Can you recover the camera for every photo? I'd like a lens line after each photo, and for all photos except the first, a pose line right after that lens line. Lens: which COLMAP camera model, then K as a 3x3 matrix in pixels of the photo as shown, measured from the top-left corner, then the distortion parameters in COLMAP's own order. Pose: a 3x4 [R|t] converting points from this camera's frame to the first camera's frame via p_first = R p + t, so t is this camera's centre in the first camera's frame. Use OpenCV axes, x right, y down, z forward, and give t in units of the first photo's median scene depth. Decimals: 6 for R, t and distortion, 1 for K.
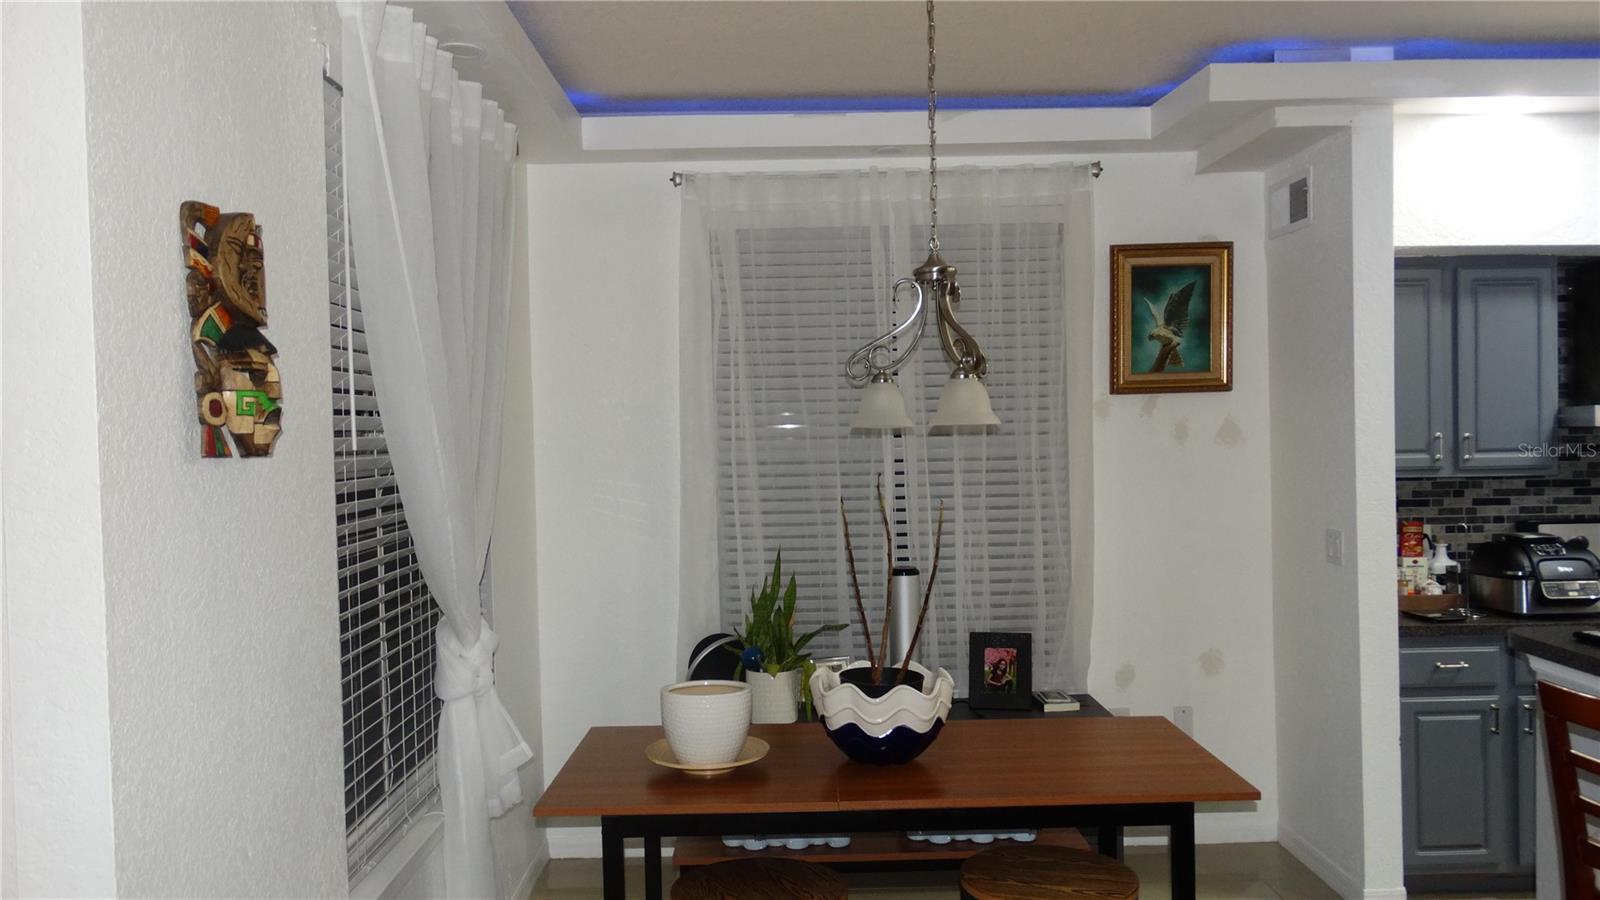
lens RADIAL K [[1279.3, 0, 798.8], [0, 1279.3, 445.1], [0, 0, 1]] dist [0.010589, 0.002041]
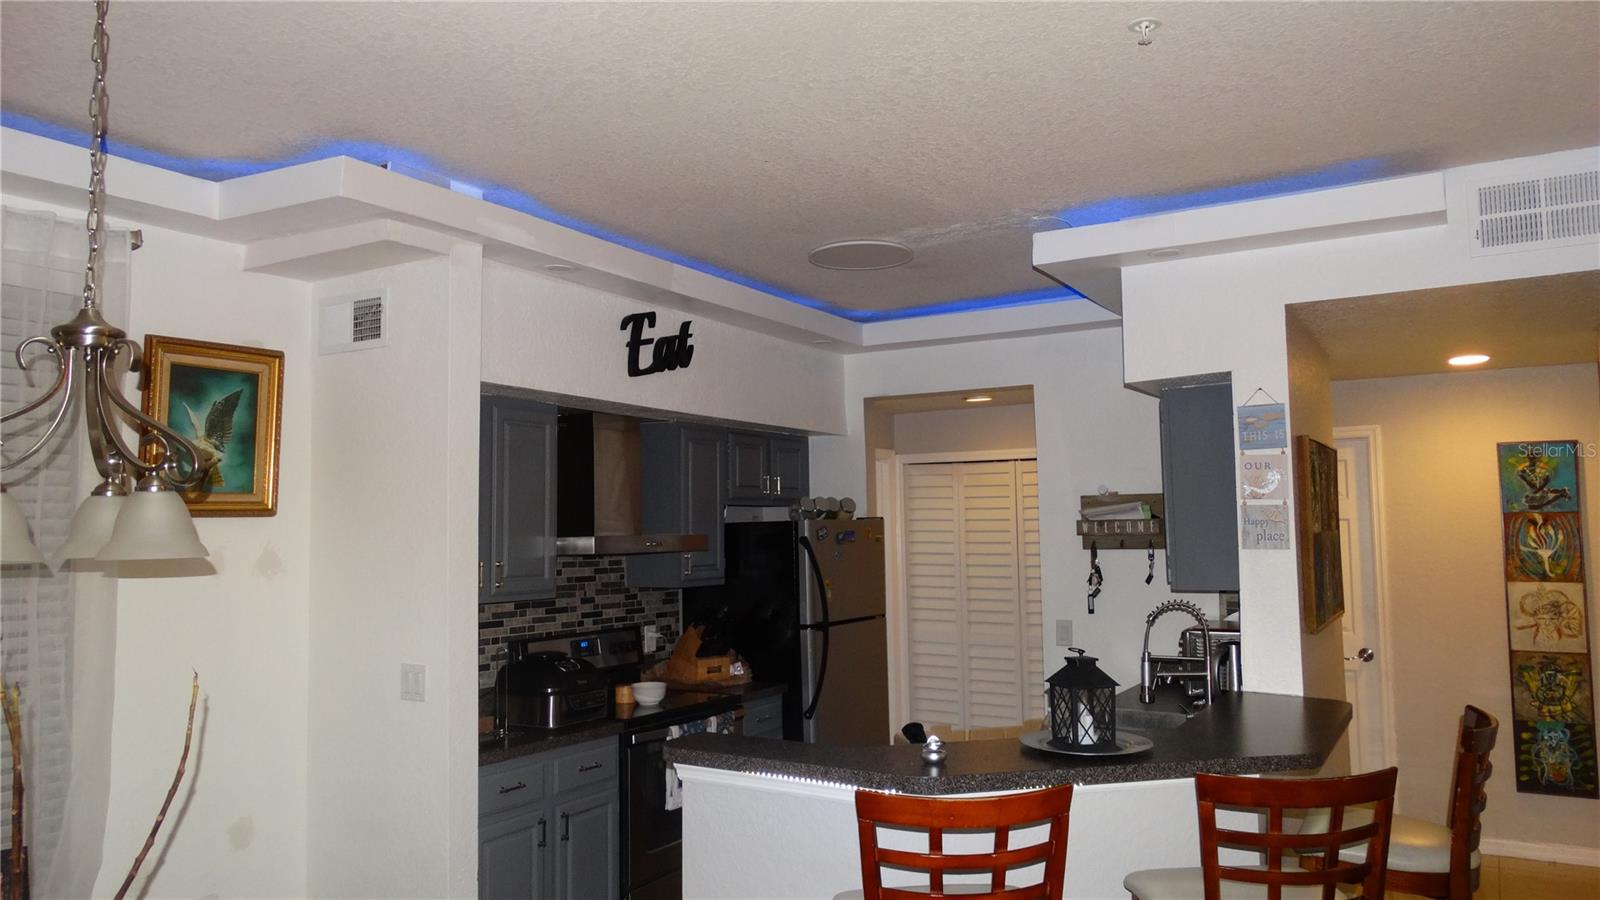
lens RADIAL K [[1122.9, 0, 795.5], [0, 1122.9, 445.3], [0, 0, 1]] dist [-0.003684, 0.000406]
pose [[0.557417, 0.076196, 0.826729, -0.111795], [0.006203, 0.995370, -0.095921, -0.014253], [-0.830210, 0.058596, 0.554363, 0.261320]]
